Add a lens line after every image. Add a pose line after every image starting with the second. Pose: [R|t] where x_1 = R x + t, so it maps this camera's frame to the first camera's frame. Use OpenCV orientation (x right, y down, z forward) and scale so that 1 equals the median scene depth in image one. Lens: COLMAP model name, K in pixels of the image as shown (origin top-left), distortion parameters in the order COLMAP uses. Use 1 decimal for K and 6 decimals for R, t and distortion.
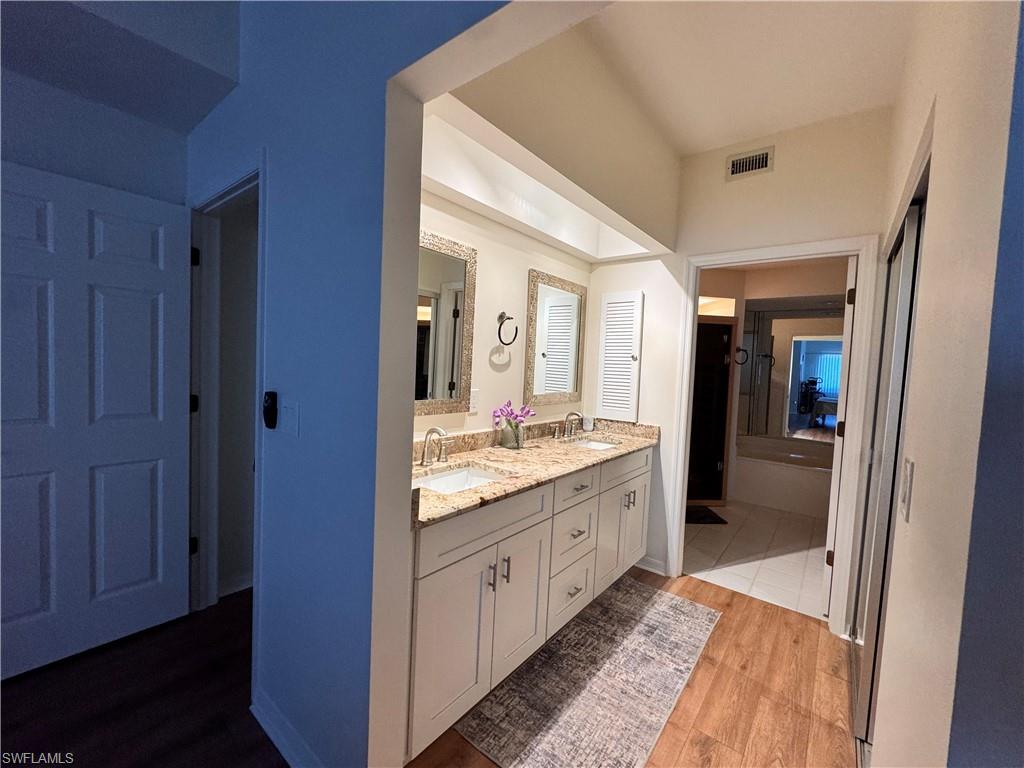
lens RADIAL K [[410.4, 0, 509.8], [0, 410.4, 382.4], [0, 0, 1]] dist [-0.002107, 0.000102]
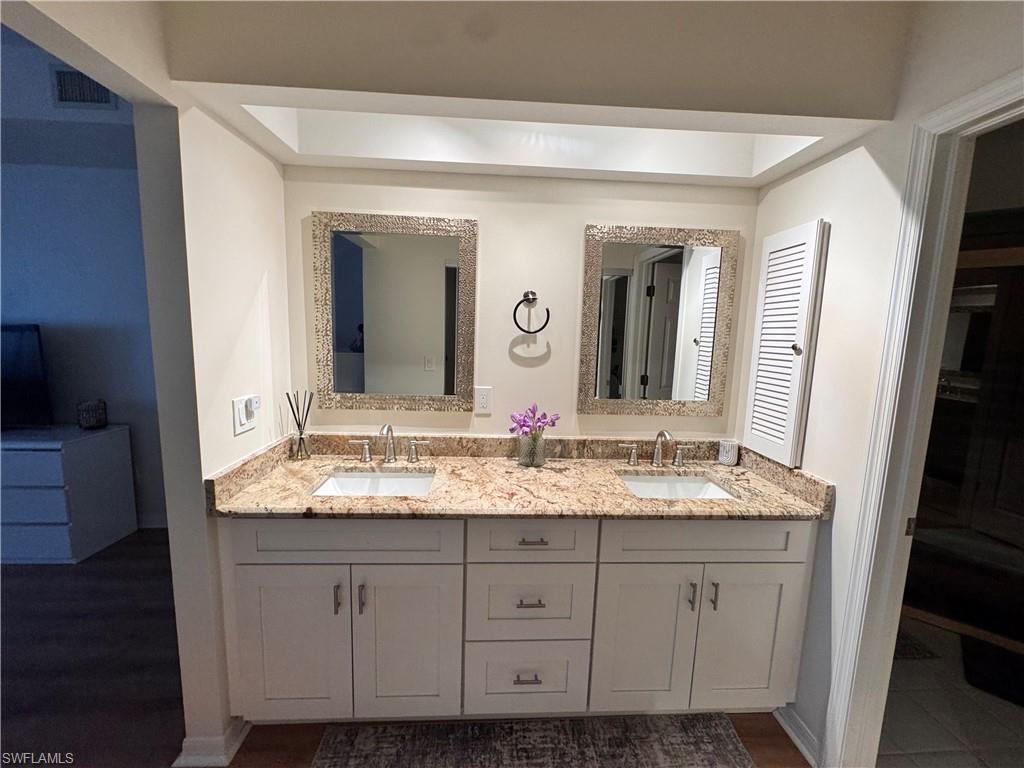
lens RADIAL K [[410.4, 0, 512.2], [0, 410.4, 383.3], [0, 0, 1]] dist [-0.002107, 0.000102]
pose [[0.677853, 0.071754, -0.731687, 0.552920], [-0.035062, 0.997249, 0.065314, -0.045934], [0.734361, -0.018619, 0.678504, 0.444189]]
